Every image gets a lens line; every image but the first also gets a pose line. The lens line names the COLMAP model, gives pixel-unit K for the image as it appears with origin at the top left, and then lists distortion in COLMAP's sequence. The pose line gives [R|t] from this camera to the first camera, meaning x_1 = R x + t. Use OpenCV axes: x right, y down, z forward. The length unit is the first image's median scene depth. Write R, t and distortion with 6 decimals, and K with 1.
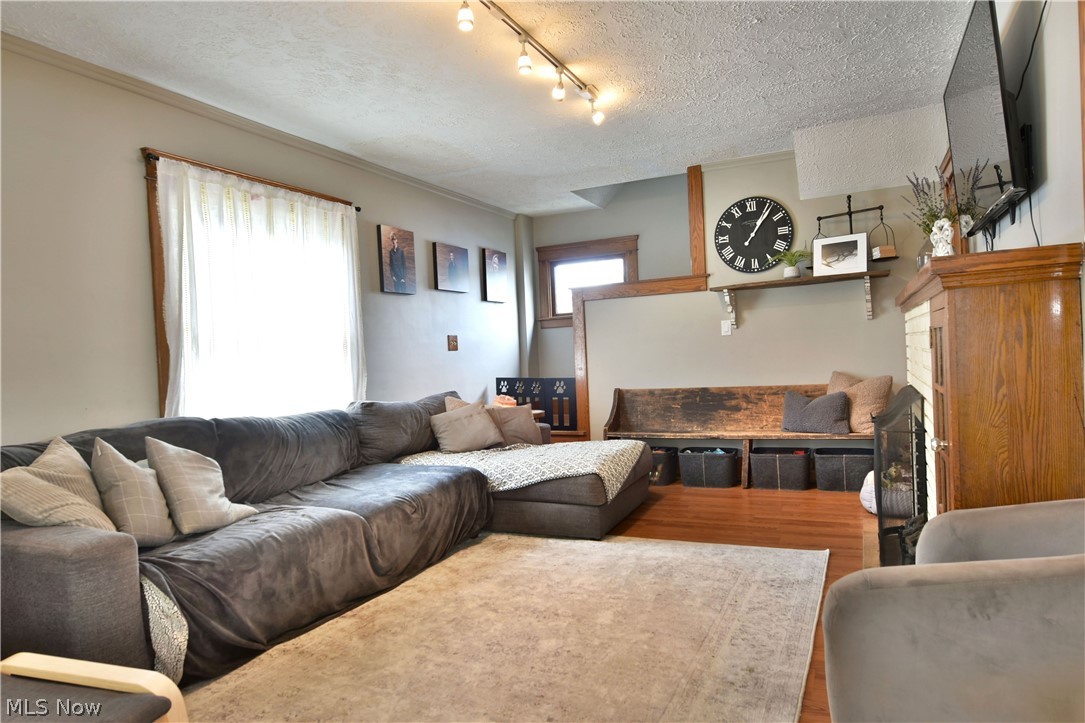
lens RADIAL K [[662.5, 0, 552.0], [0, 662.5, 369.2], [0, 0, 1]] dist [-0.004972, -0.000591]
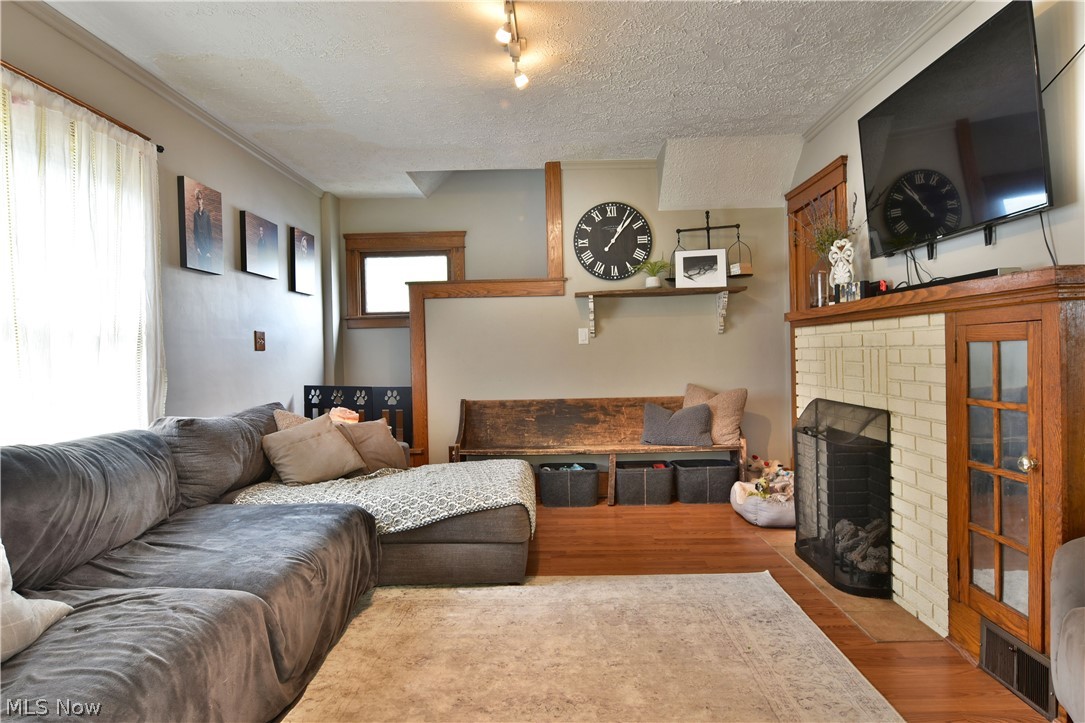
lens RADIAL K [[657.4, 0, 544.5], [0, 657.4, 365.8], [0, 0, 1]] dist [-0.005919, -0.010108]
pose [[0.914920, 0.023726, 0.402938, -0.191611], [-0.015990, 0.999618, -0.022551, 0.002528], [-0.403319, 0.014190, 0.914950, 0.186447]]
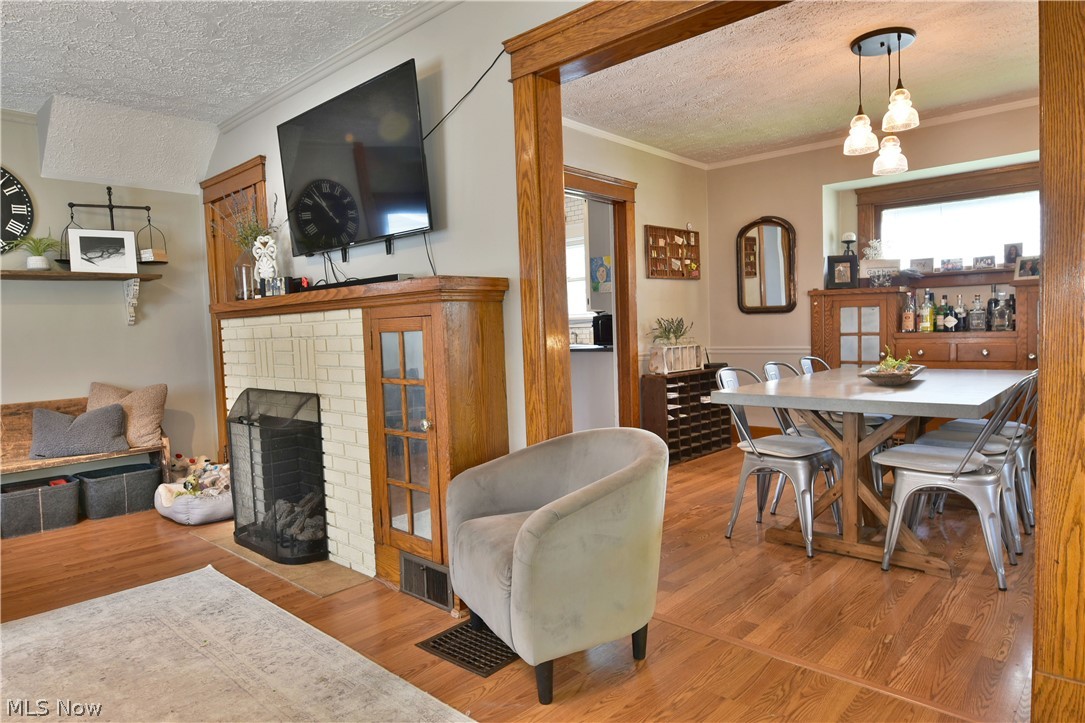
lens RADIAL K [[657.4, 0, 544.5], [0, 657.4, 365.8], [0, 0, 1]] dist [-0.005919, -0.010108]
pose [[0.300529, -0.011095, 0.953708, -0.236705], [0.039084, 0.999236, -0.000691, 0.005526], [-0.952972, 0.037483, 0.300733, 0.181741]]
